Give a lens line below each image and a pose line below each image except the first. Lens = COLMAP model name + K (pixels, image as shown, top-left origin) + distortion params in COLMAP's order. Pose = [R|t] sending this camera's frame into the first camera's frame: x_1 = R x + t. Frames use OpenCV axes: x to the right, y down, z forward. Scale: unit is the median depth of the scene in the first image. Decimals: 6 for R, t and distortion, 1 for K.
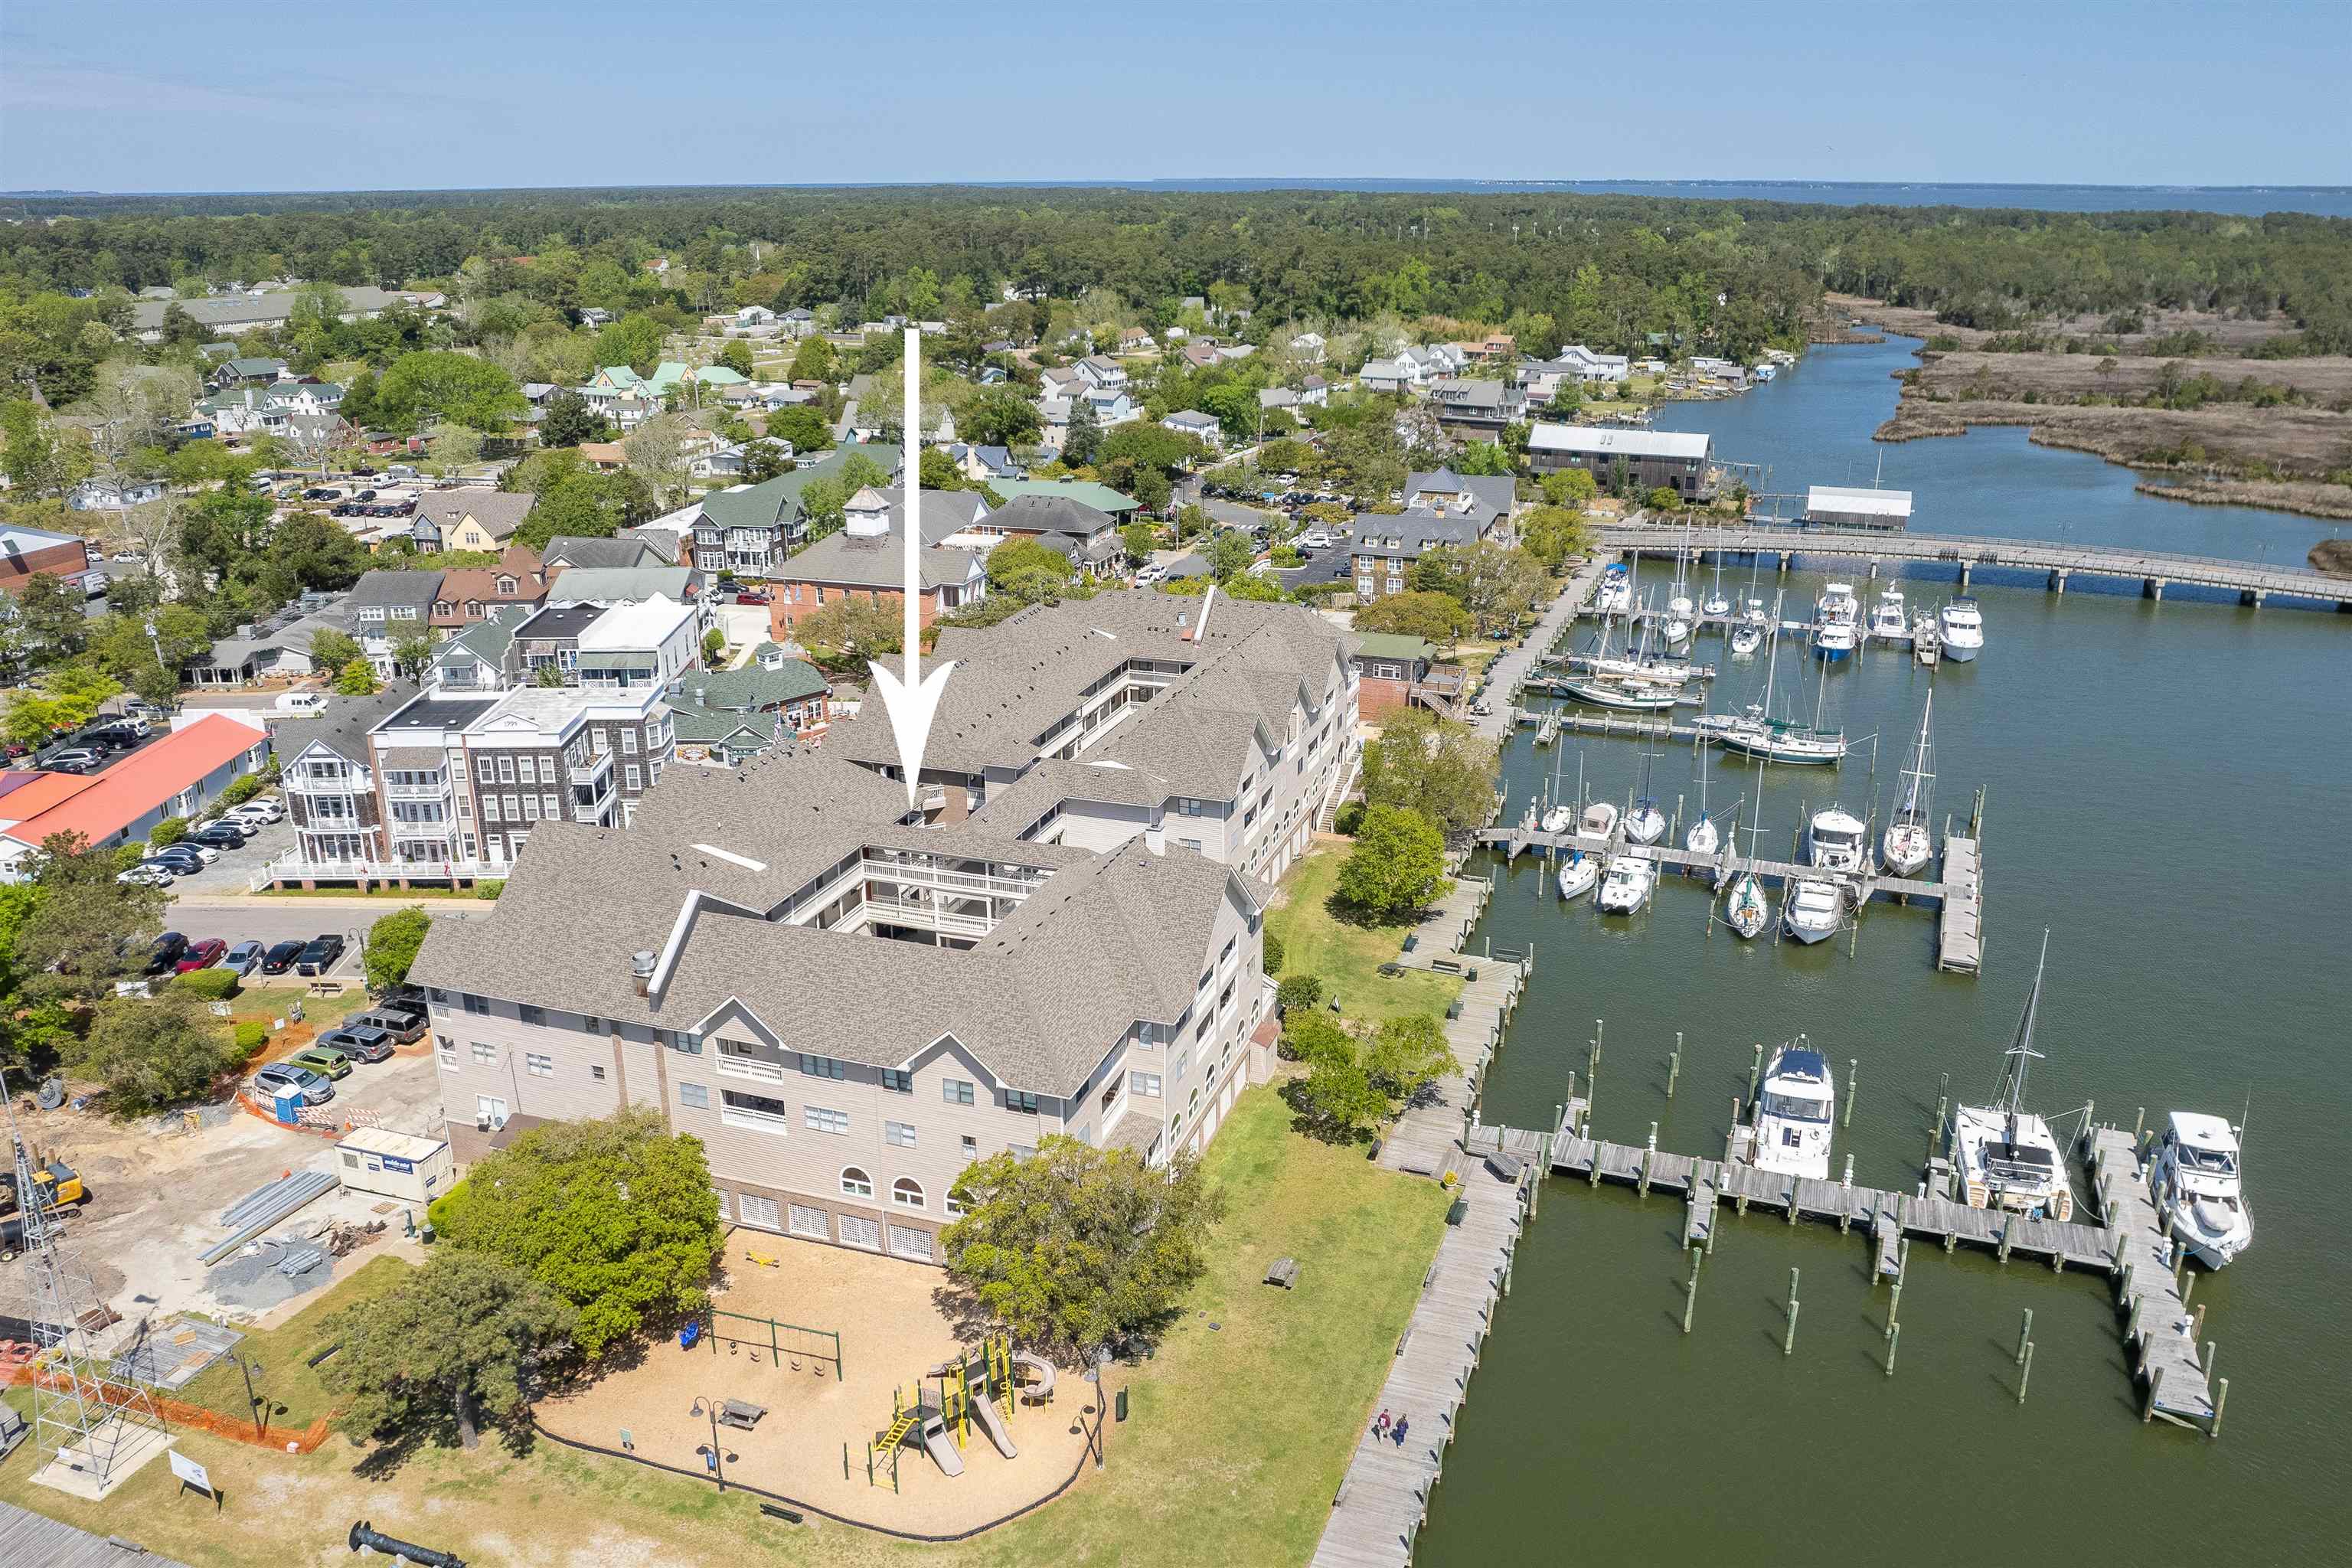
lens RADIAL K [[1814.4, 0, 1176.0], [0, 1814.4, 784.0], [0, 0, 1]] dist [-0.051404, 0.005135]
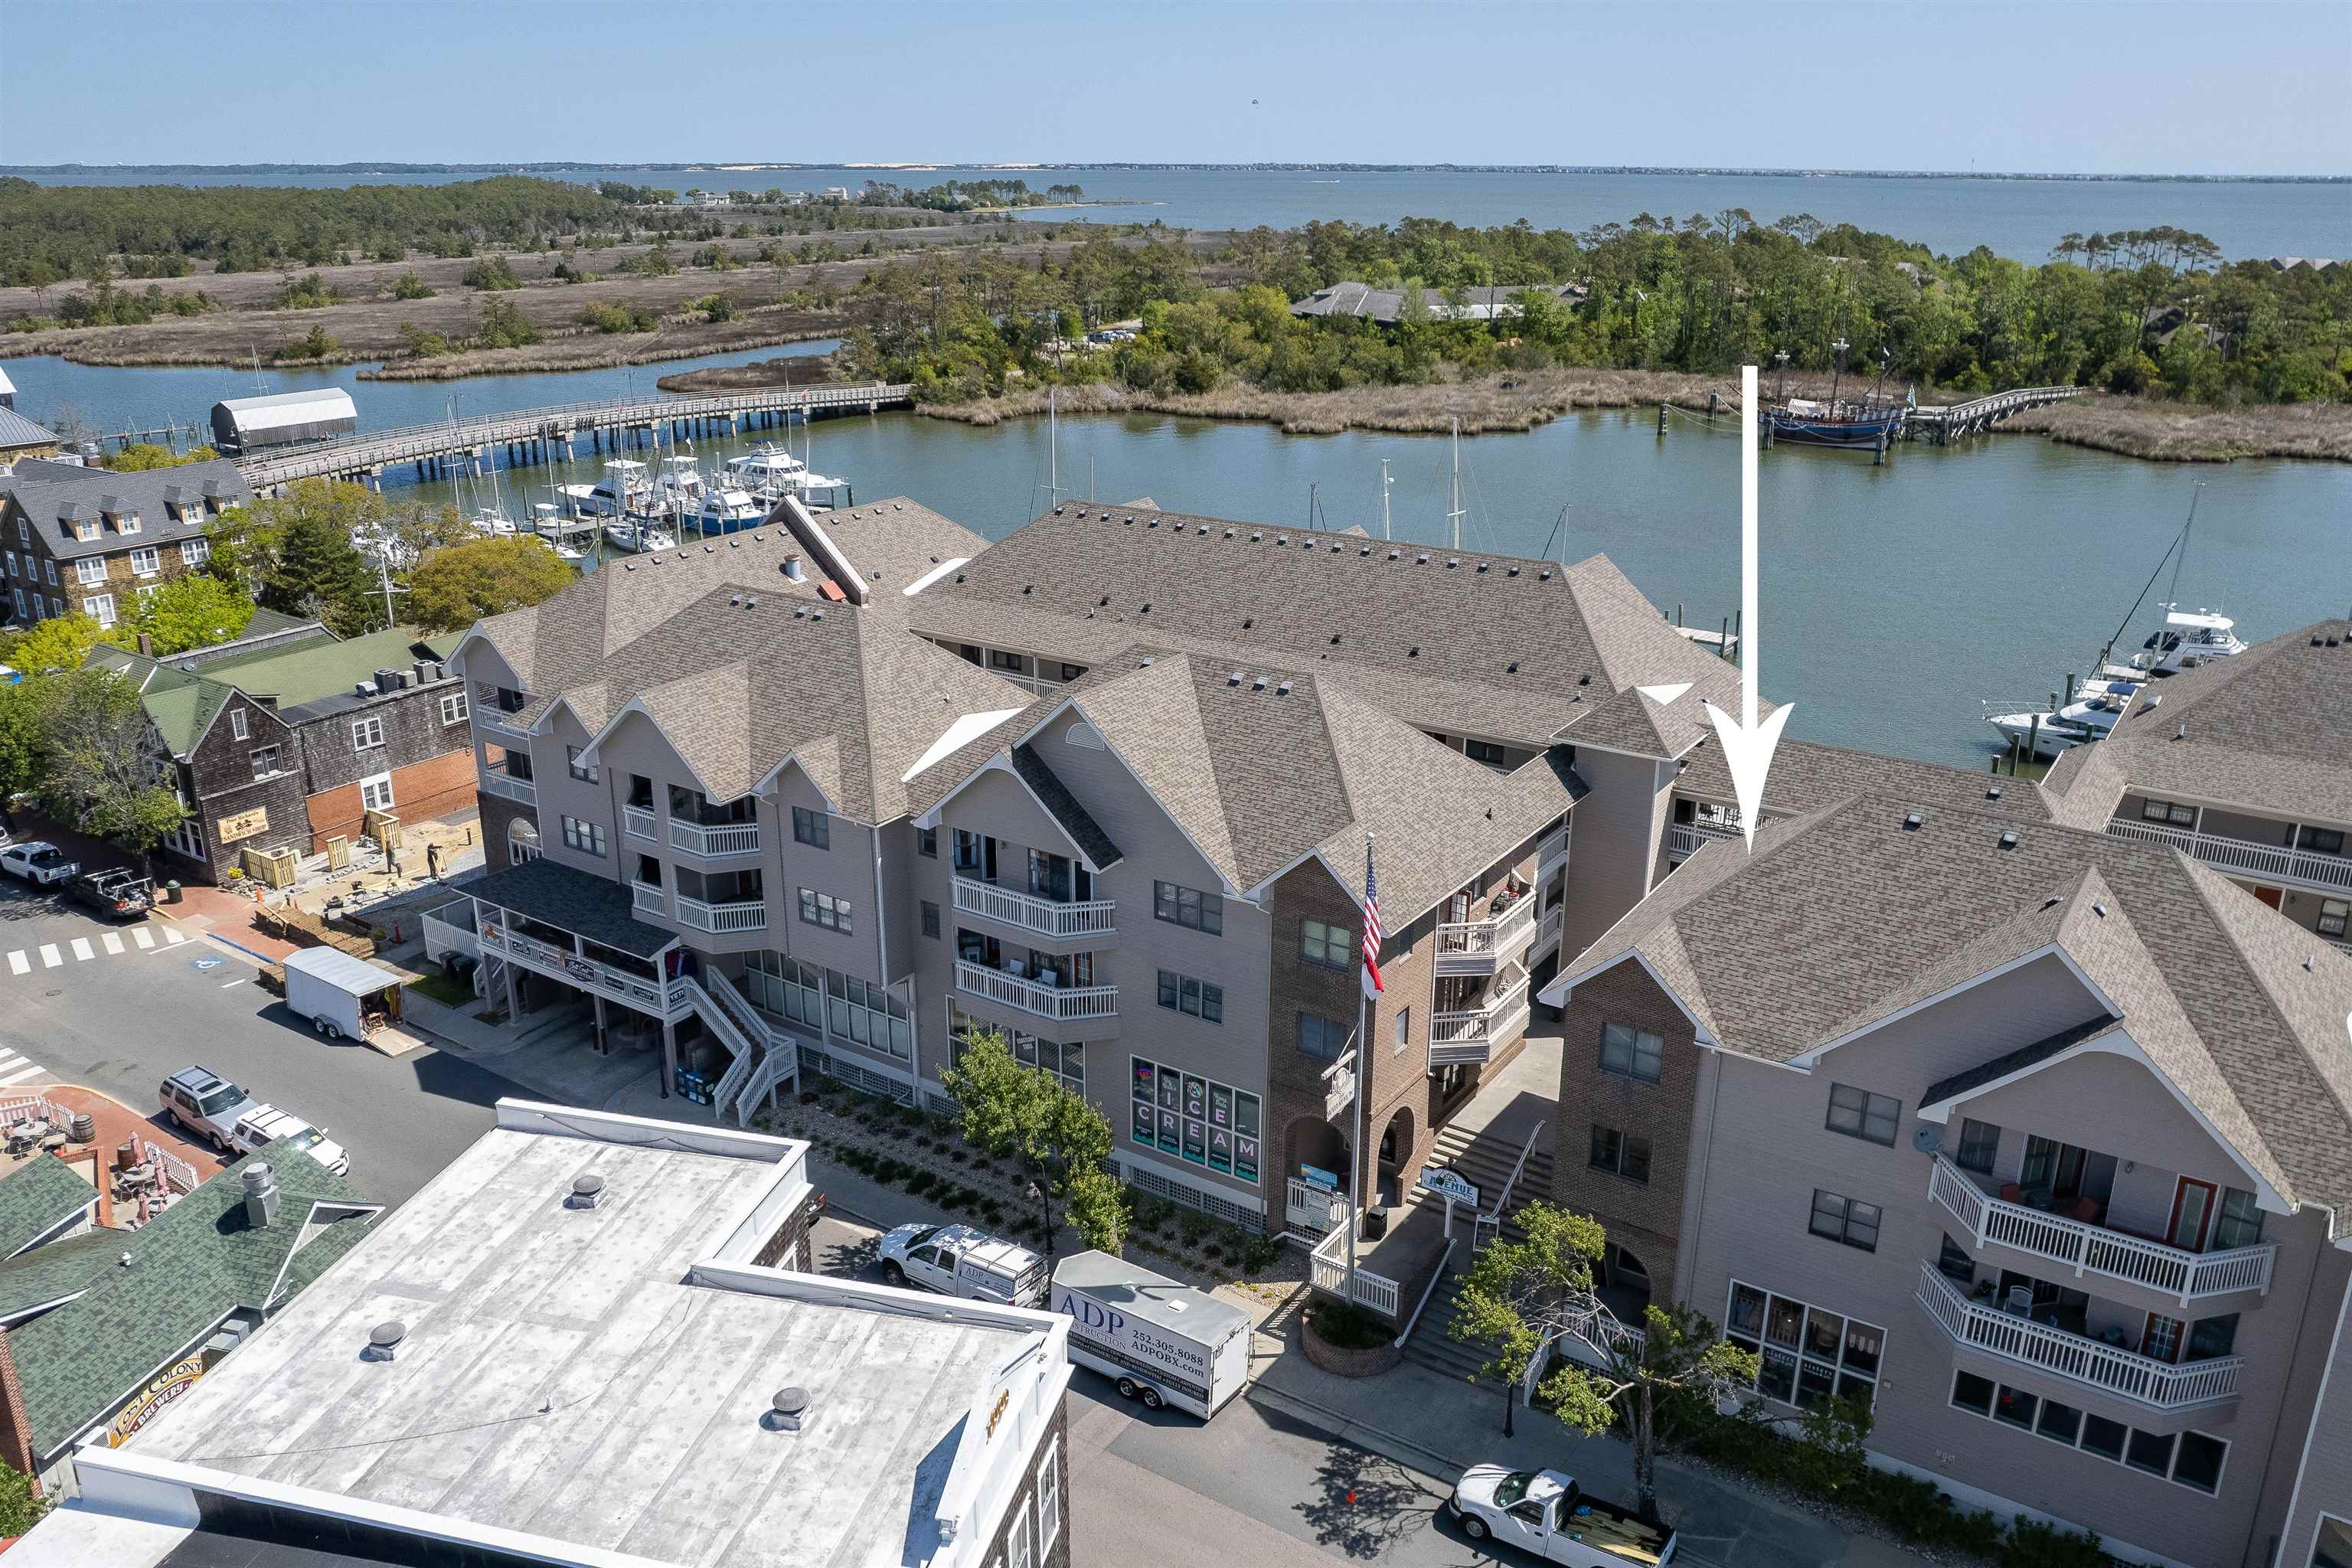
lens RADIAL K [[1840.3, 0, 1176.0], [0, 1840.3, 784.0], [0, 0, 1]] dist [-0.061930, 0.036178]
pose [[0.251600, -0.312947, 0.915839, -0.459839], [0.311984, 0.921992, 0.229341, -0.121846], [-0.916168, 0.228025, 0.329608, 0.766116]]
